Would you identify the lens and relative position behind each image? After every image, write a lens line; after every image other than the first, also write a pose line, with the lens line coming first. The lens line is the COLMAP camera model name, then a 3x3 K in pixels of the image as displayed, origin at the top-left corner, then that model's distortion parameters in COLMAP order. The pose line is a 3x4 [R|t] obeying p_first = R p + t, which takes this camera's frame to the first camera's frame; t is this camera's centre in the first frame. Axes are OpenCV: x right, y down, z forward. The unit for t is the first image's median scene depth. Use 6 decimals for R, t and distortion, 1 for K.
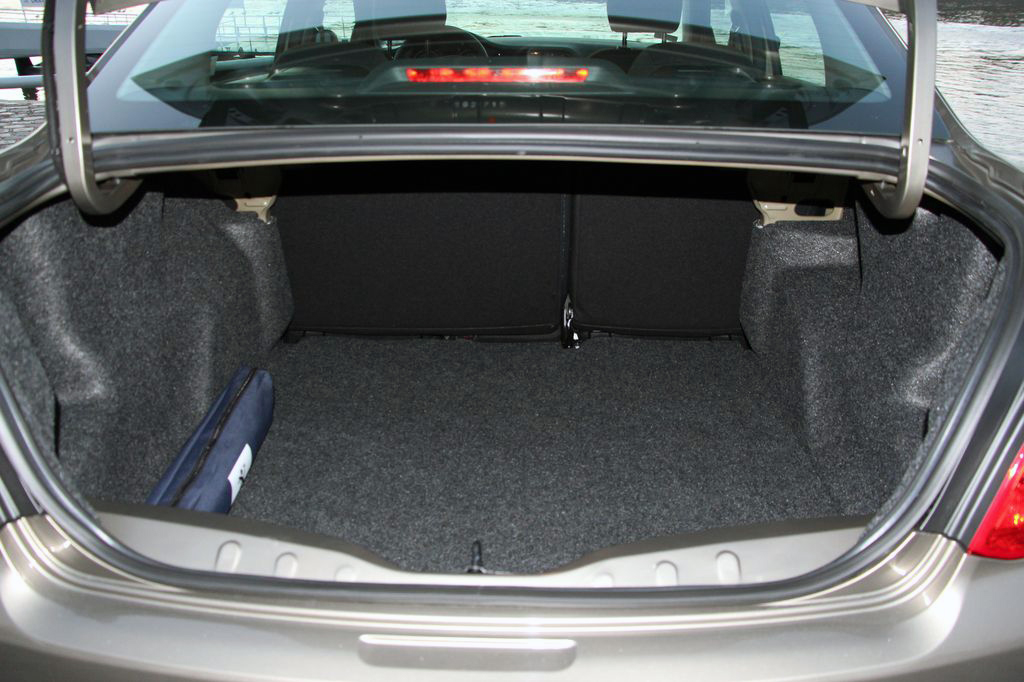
lens RADIAL K [[839.7, 0, 465.3], [0, 839.7, 337.2], [0, 0, 1]] dist [-0.177699, 0.169737]
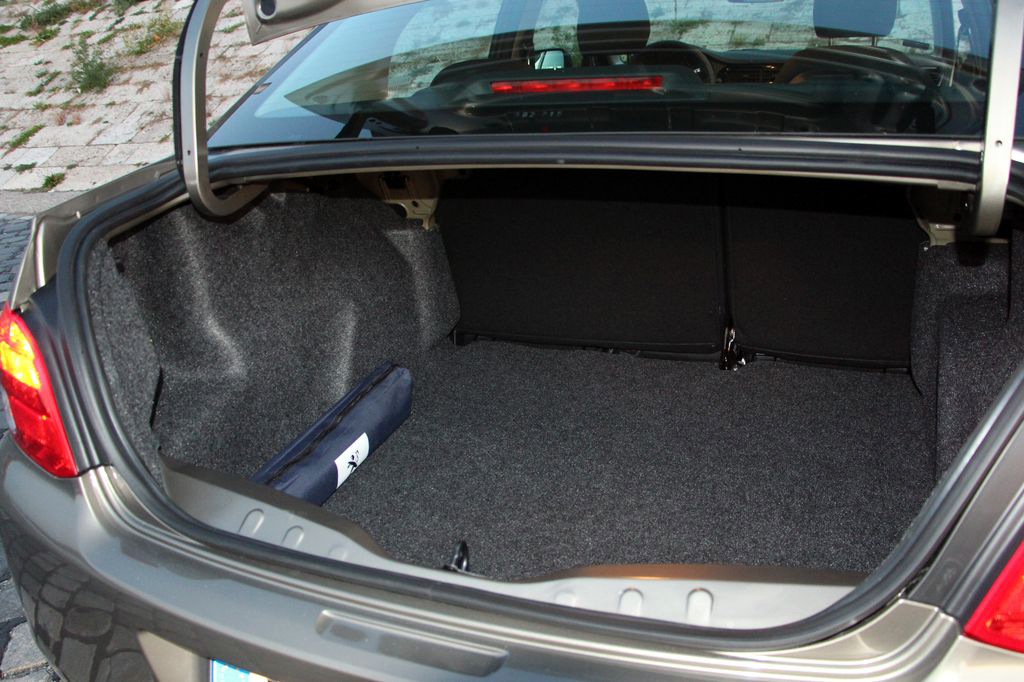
lens RADIAL K [[834.4, 0, 529.1], [0, 834.4, 346.3], [0, 0, 1]] dist [-0.179079, 0.155053]
pose [[0.948631, 0.066014, -0.309421, 0.271455], [-0.068670, 0.997637, 0.002313, -0.000277], [0.308842, 0.019054, 0.950922, 0.040511]]
